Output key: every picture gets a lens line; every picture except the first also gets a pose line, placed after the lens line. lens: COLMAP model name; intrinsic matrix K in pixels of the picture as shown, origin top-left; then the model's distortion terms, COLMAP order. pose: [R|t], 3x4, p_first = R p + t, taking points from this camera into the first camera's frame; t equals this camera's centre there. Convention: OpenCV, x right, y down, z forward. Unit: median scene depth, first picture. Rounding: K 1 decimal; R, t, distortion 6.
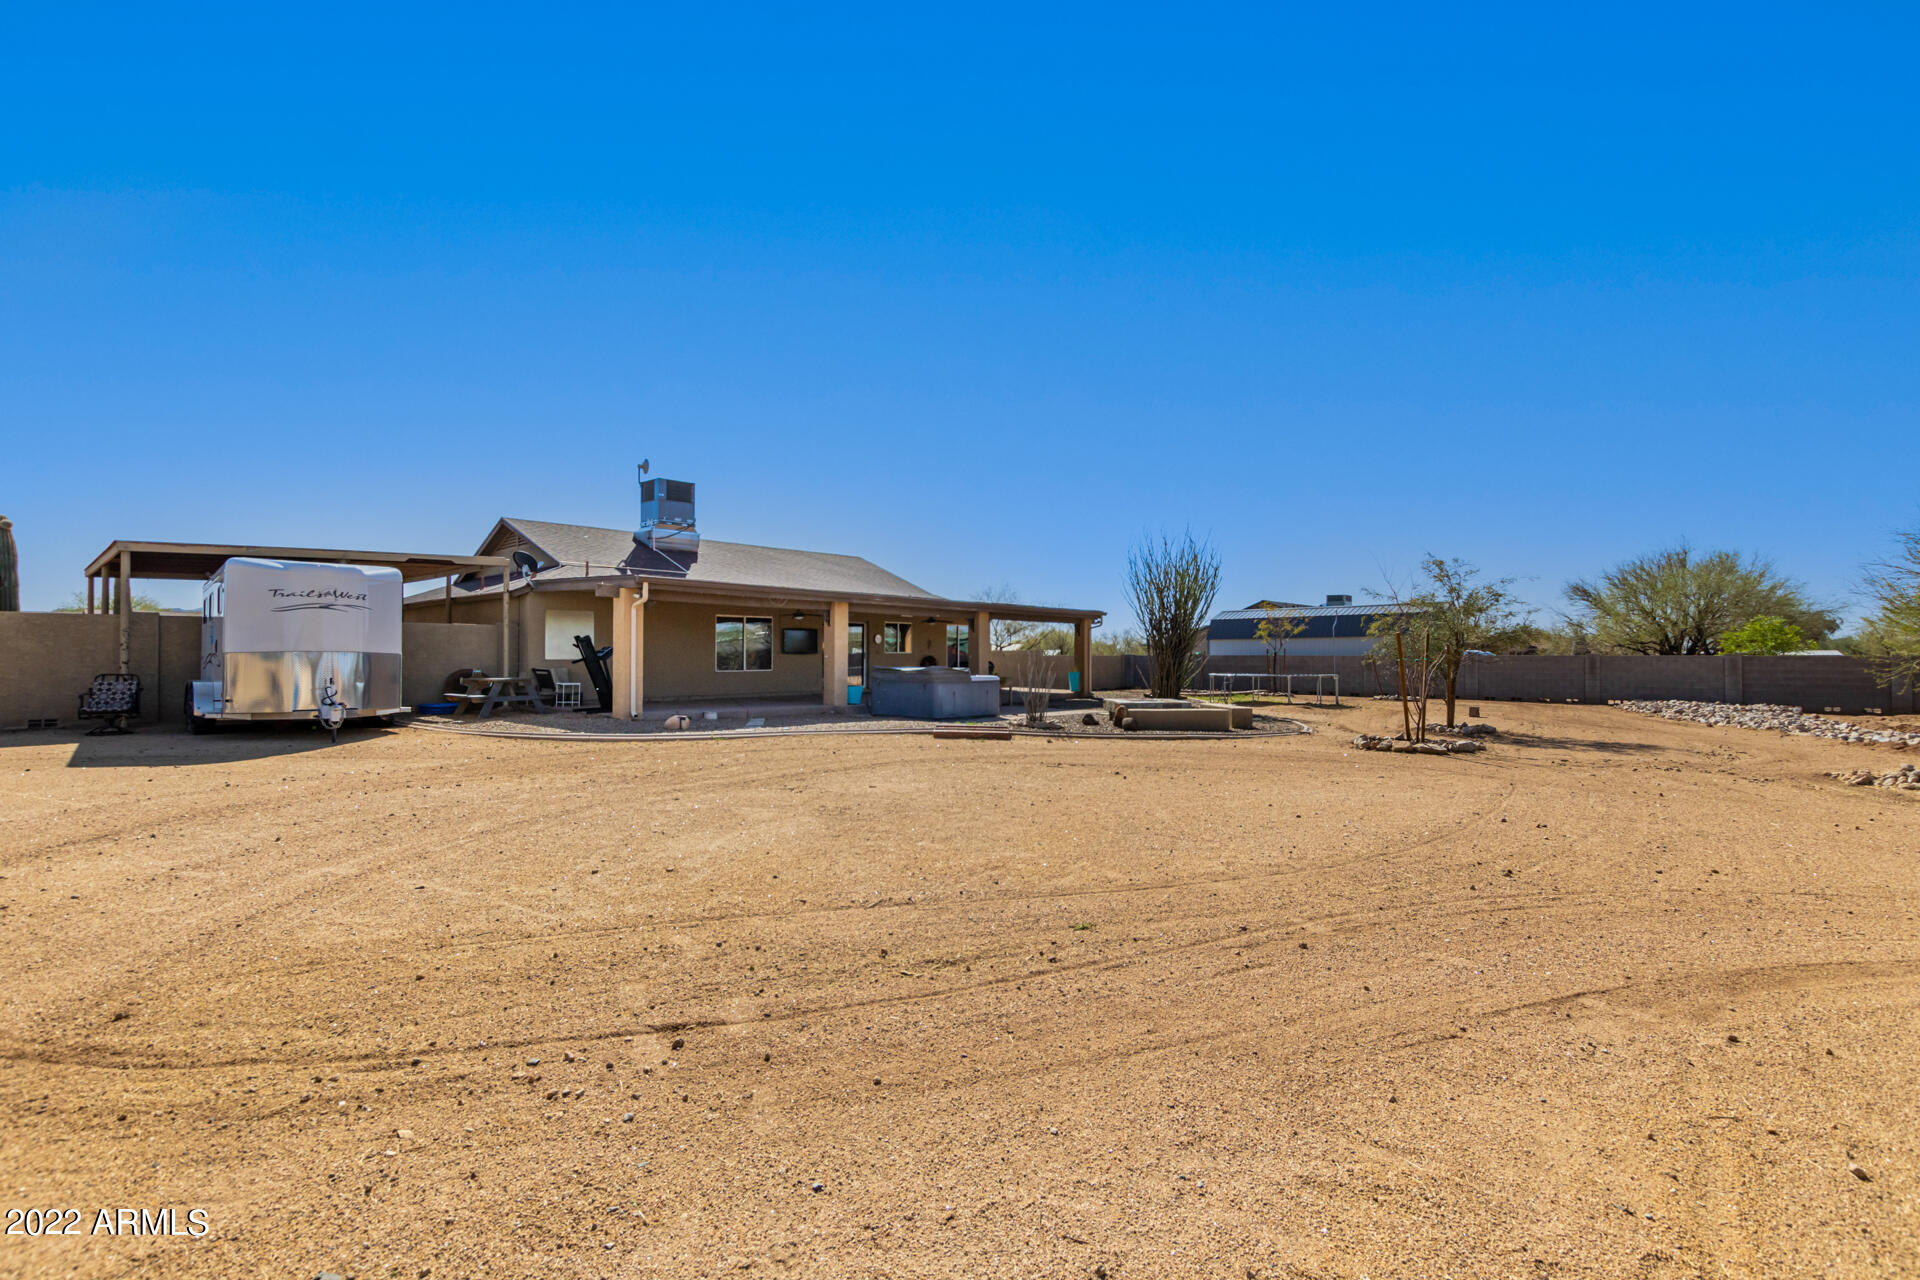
lens RADIAL K [[863.5, 0, 959.7], [0, 863.5, 647.4], [0, 0, 1]] dist [0.002070, -0.000005]
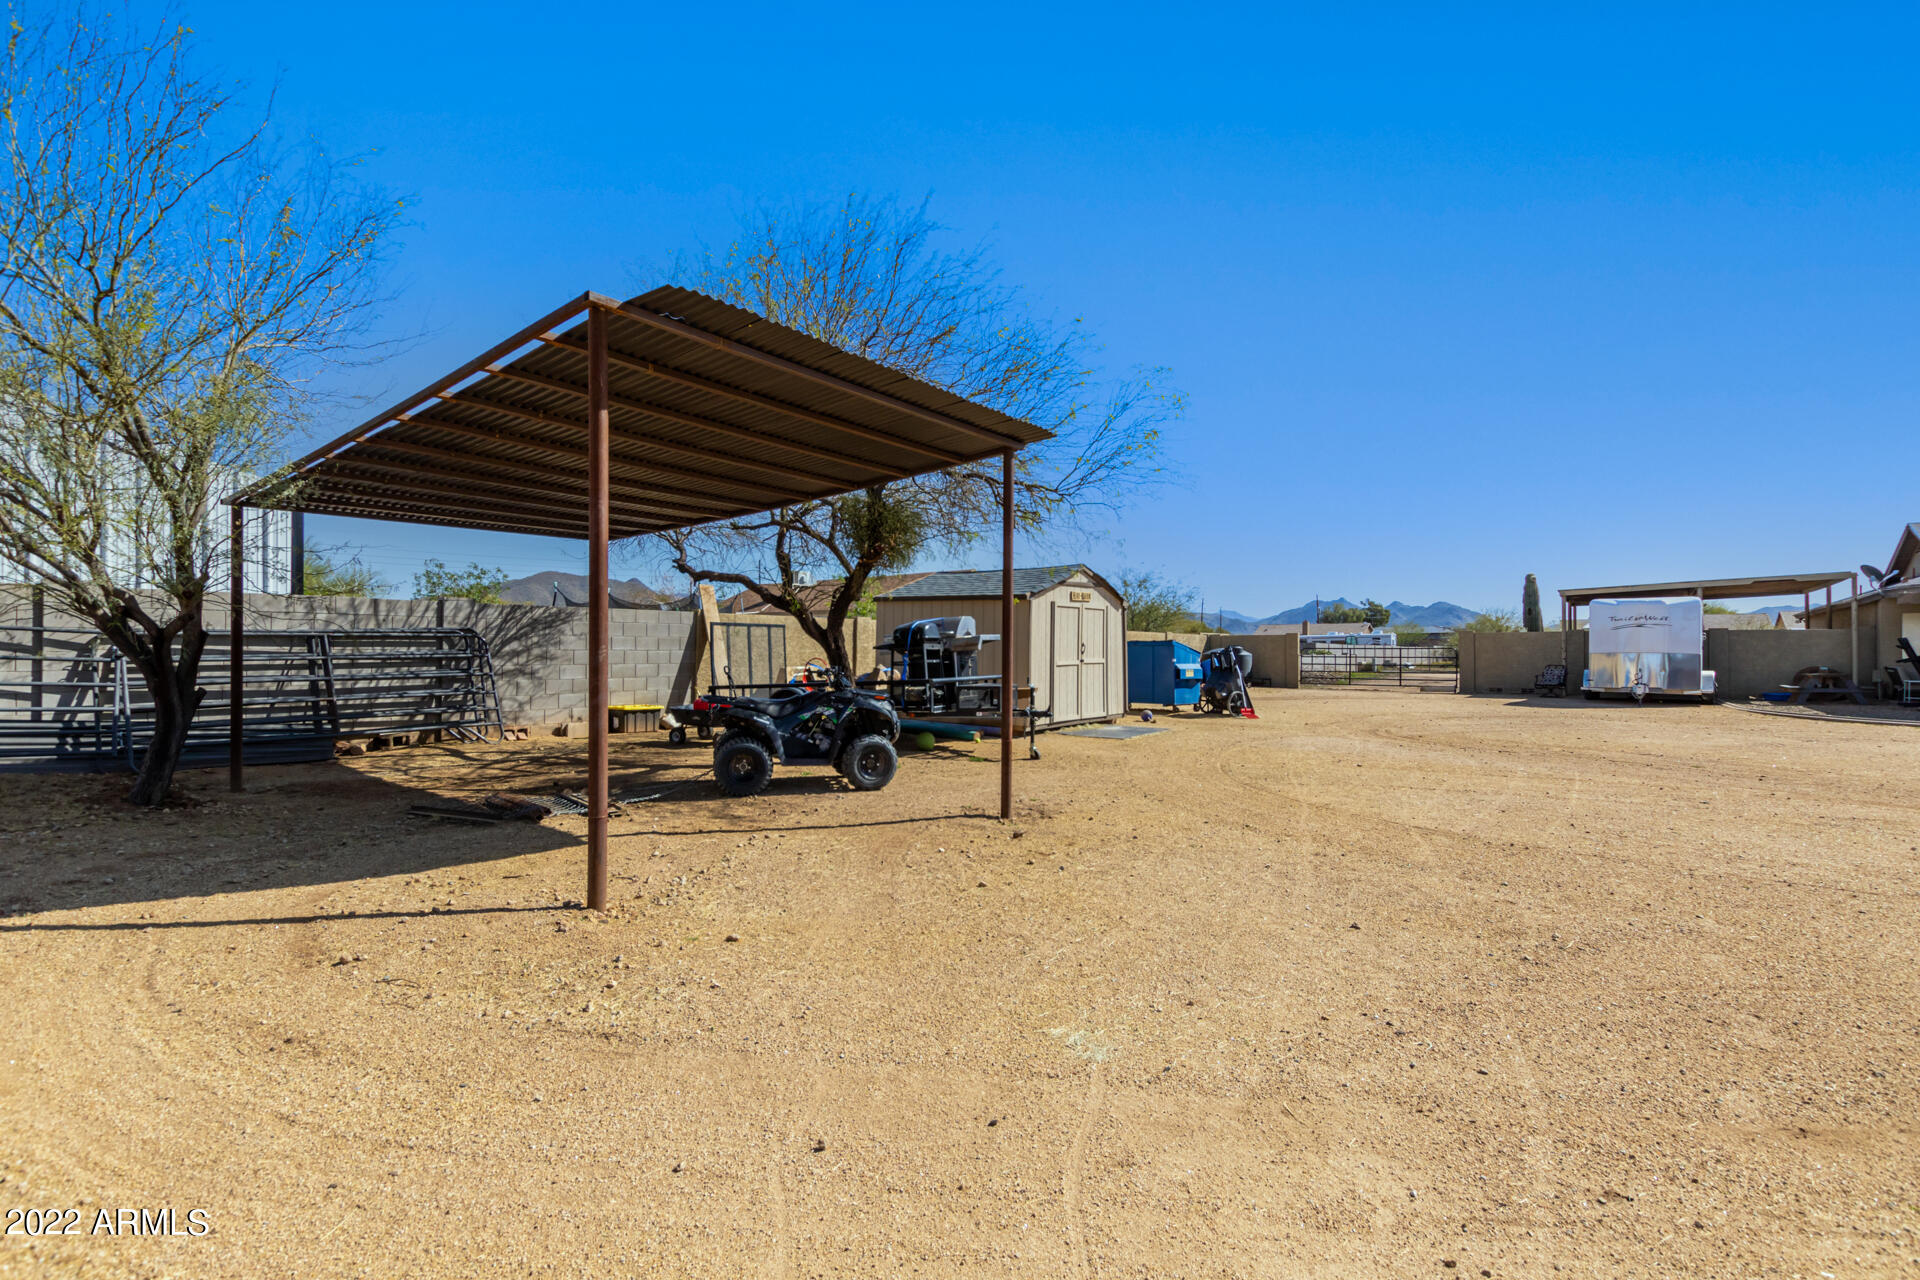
lens RADIAL K [[863.5, 0, 959.8], [0, 863.5, 647.4], [0, 0, 1]] dist [0.002070, -0.000005]
pose [[0.064972, -0.008777, -0.997848, 0.802804], [0.006599, 0.999943, -0.008366, 0.000312], [0.997865, -0.006041, 0.065026, -0.395721]]
